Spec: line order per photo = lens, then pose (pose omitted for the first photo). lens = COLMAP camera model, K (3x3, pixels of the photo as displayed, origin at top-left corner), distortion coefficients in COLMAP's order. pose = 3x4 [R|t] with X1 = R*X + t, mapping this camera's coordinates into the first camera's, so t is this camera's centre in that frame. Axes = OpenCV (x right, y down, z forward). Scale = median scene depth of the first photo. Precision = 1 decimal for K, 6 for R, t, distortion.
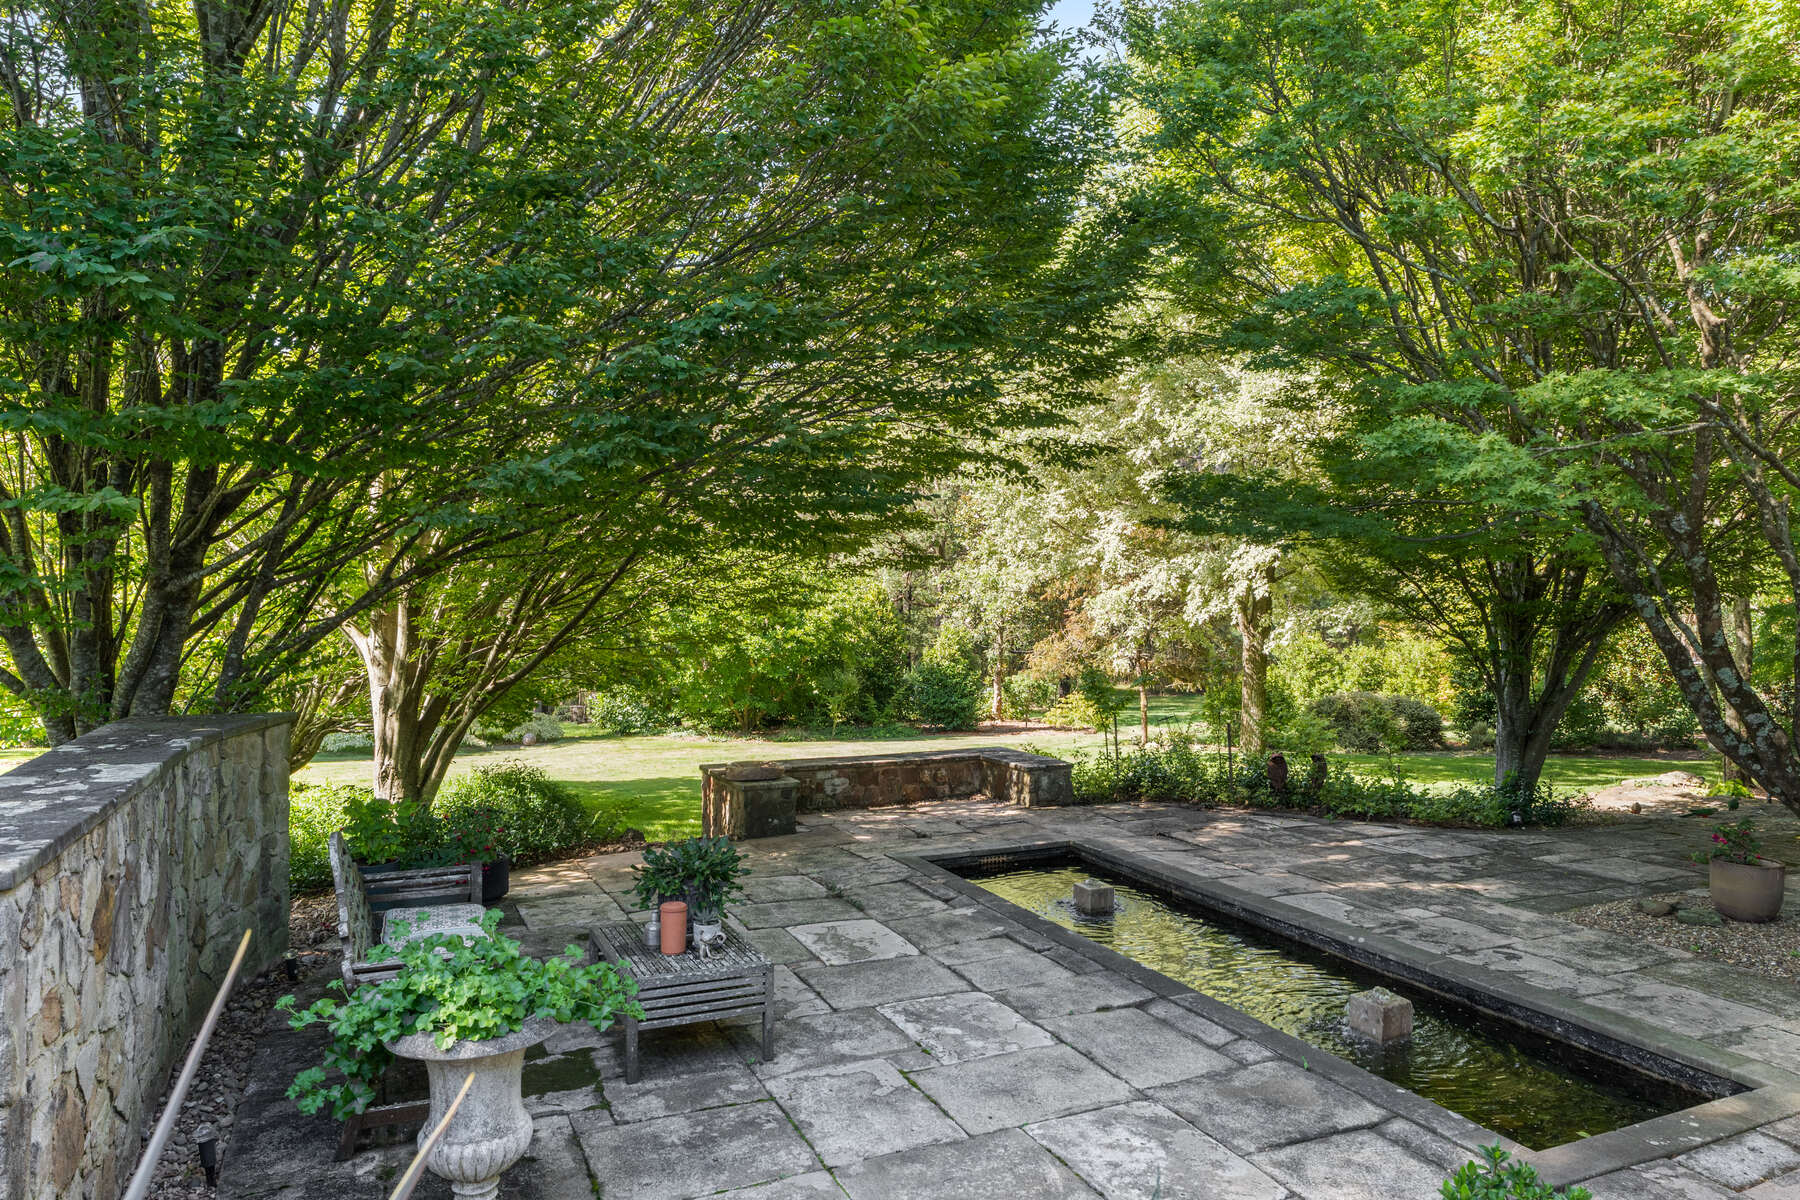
lens RADIAL K [[1148.8, 0, 900.0], [0, 1148.8, 600.0], [0, 0, 1]] dist [-0.024902, -0.001223]
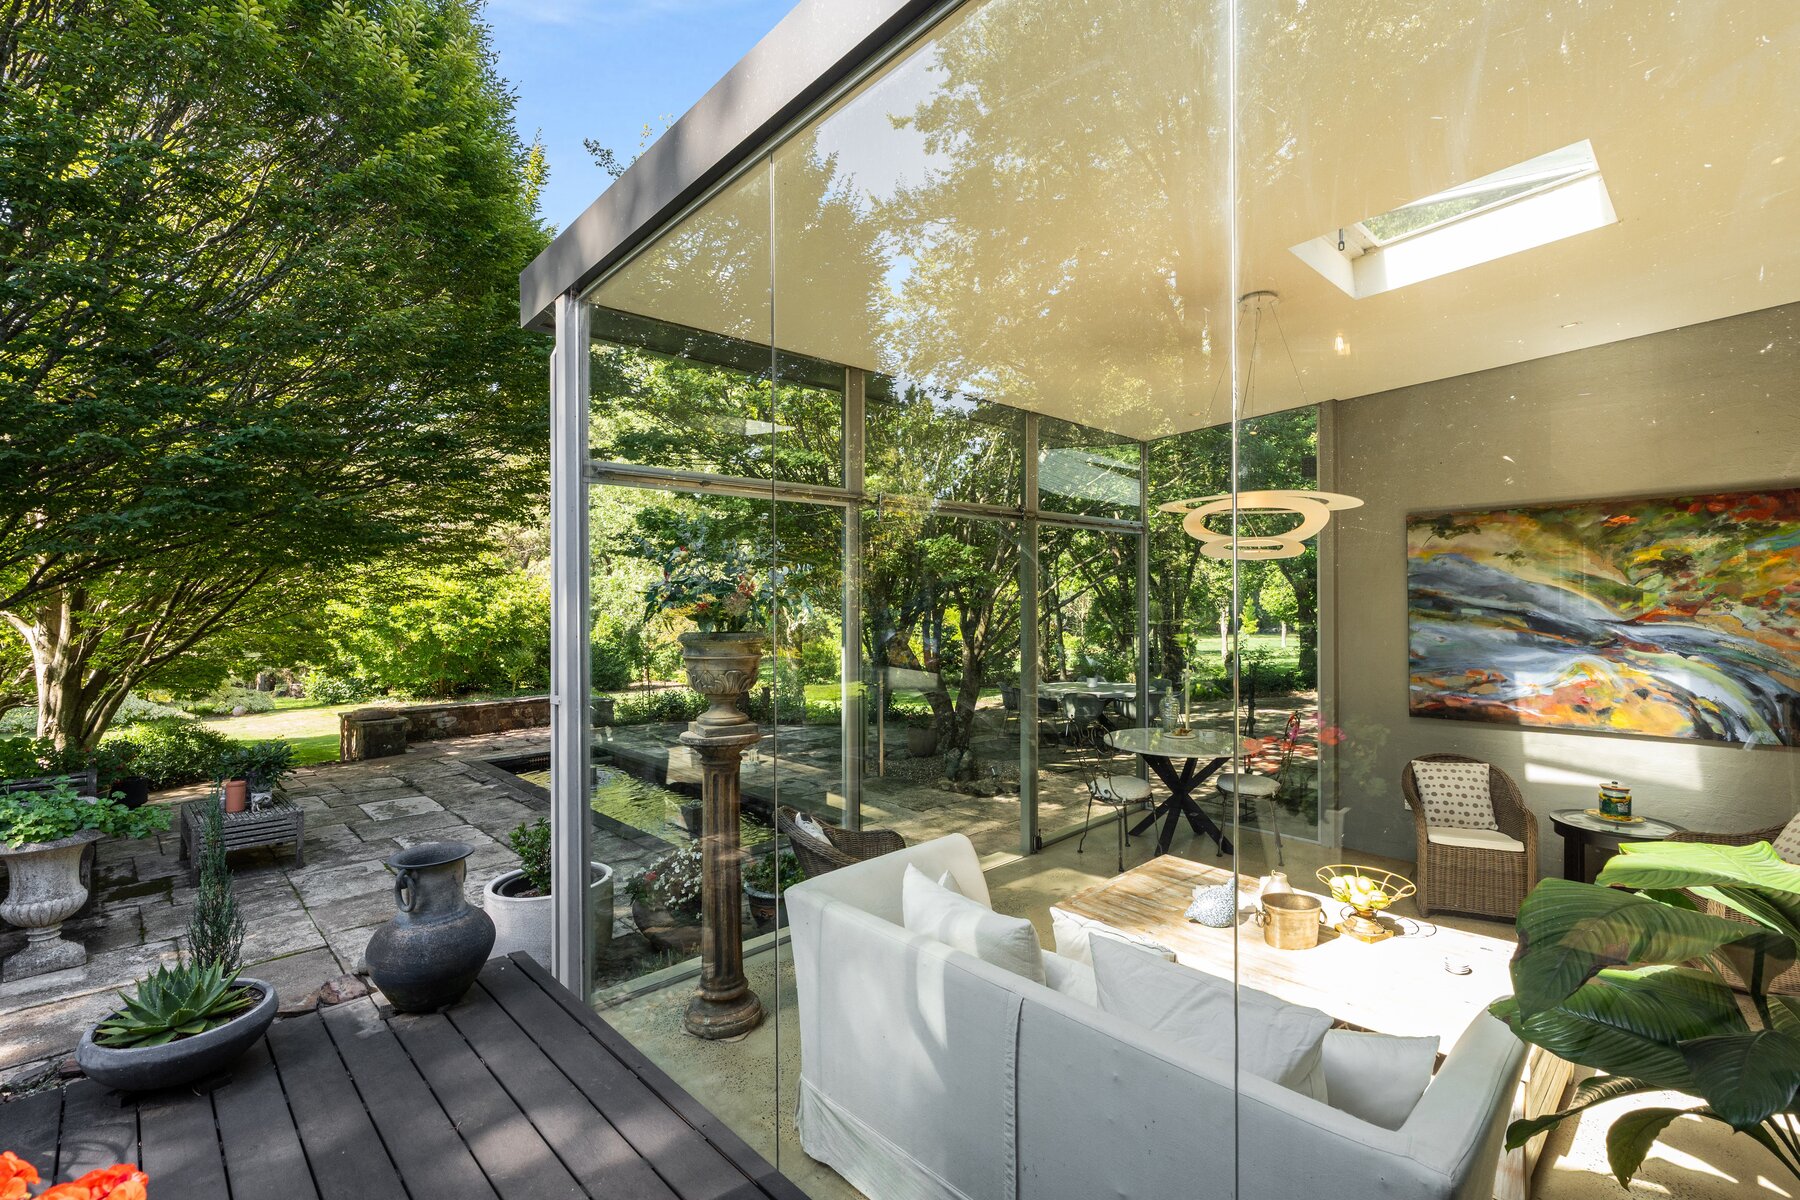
lens RADIAL K [[822.6, 0, 900.0], [0, 822.6, 600.0], [0, 0, 1]] dist [-0.002194, -0.001508]
pose [[0.941238, -0.005991, 0.337691, 0.157508], [0.004180, 0.999973, 0.006092, 0.000034], [-0.337719, -0.004323, 0.941237, -0.224132]]
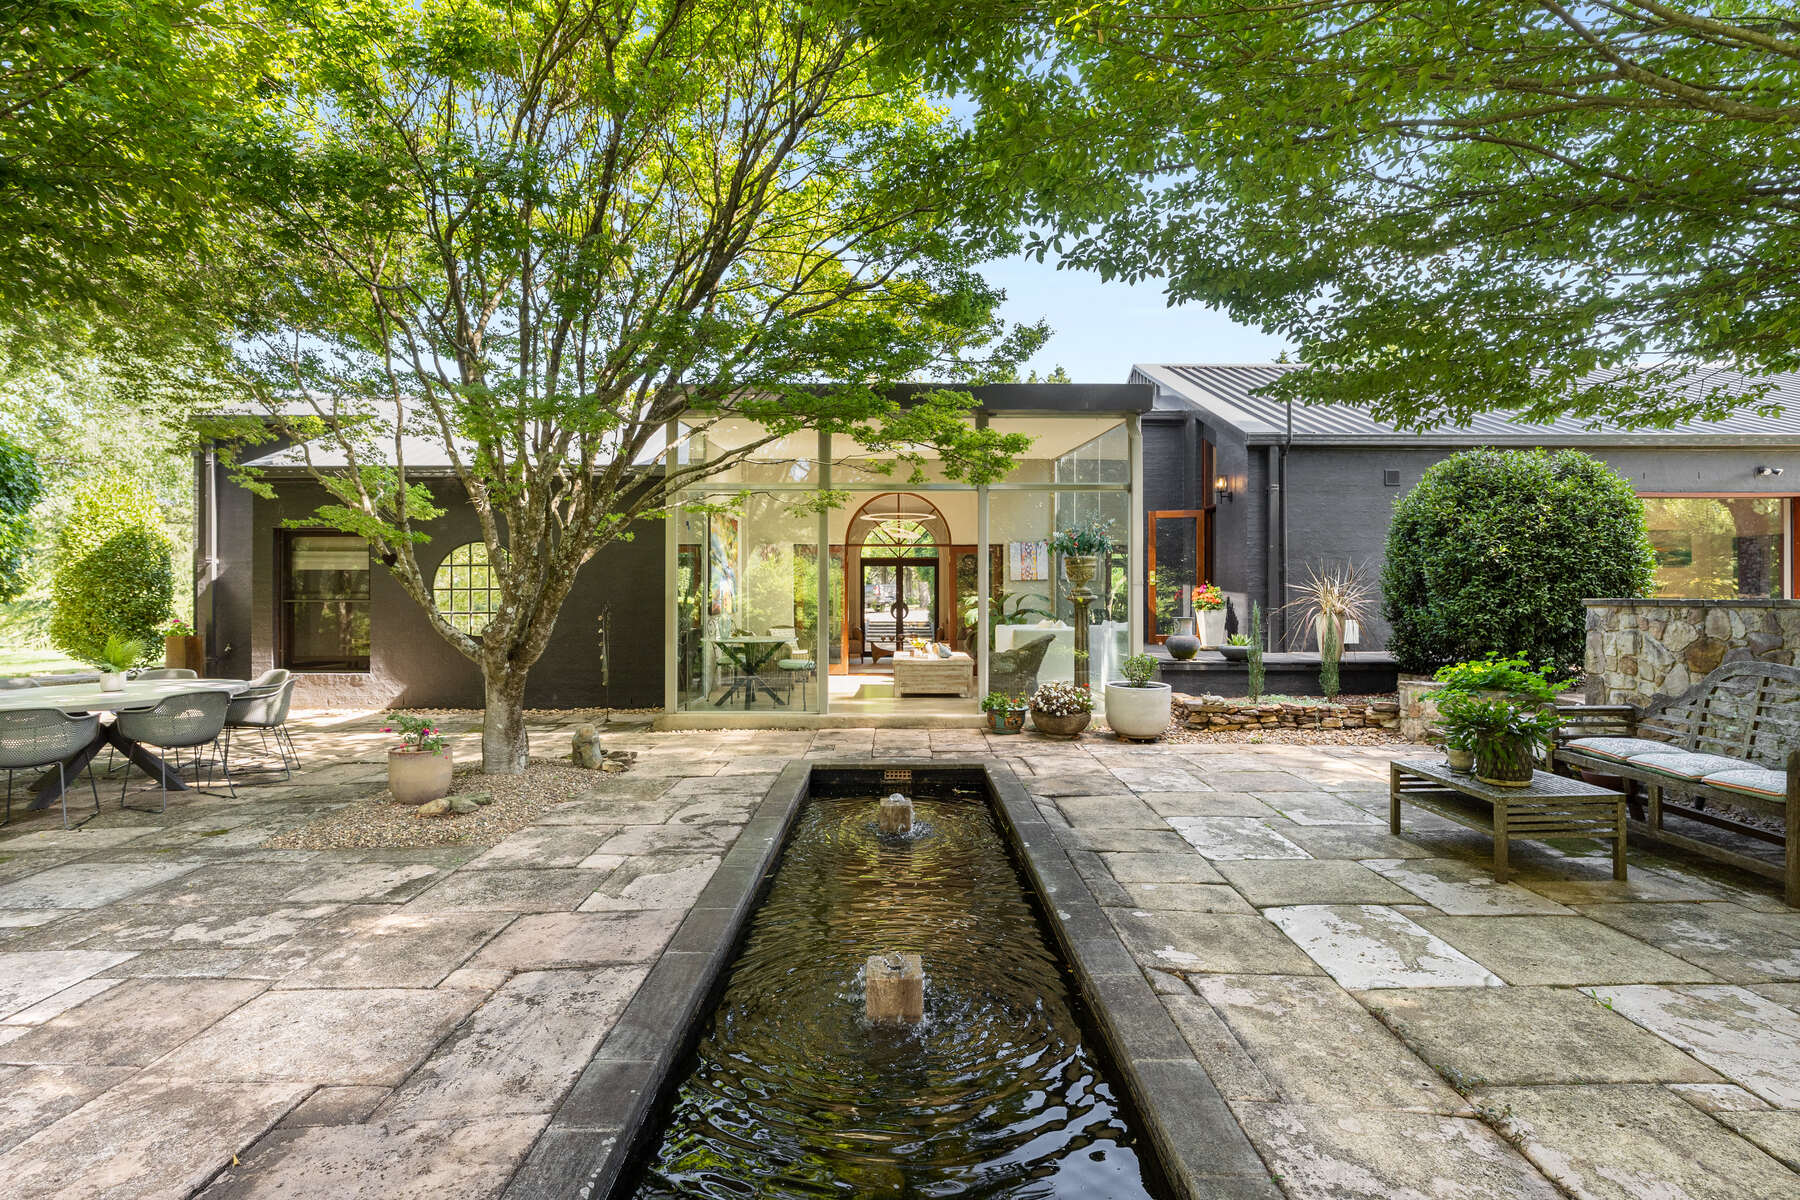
lens RADIAL K [[885.2, 0, 900.0], [0, 885.2, 600.0], [0, 0, 1]] dist [-0.002678, -0.000190]
pose [[-0.918413, 0.001832, 0.395619, 0.003817], [0.001760, 0.999998, -0.000545, 0.063750], [-0.395620, 0.000195, -0.918414, 1.094773]]
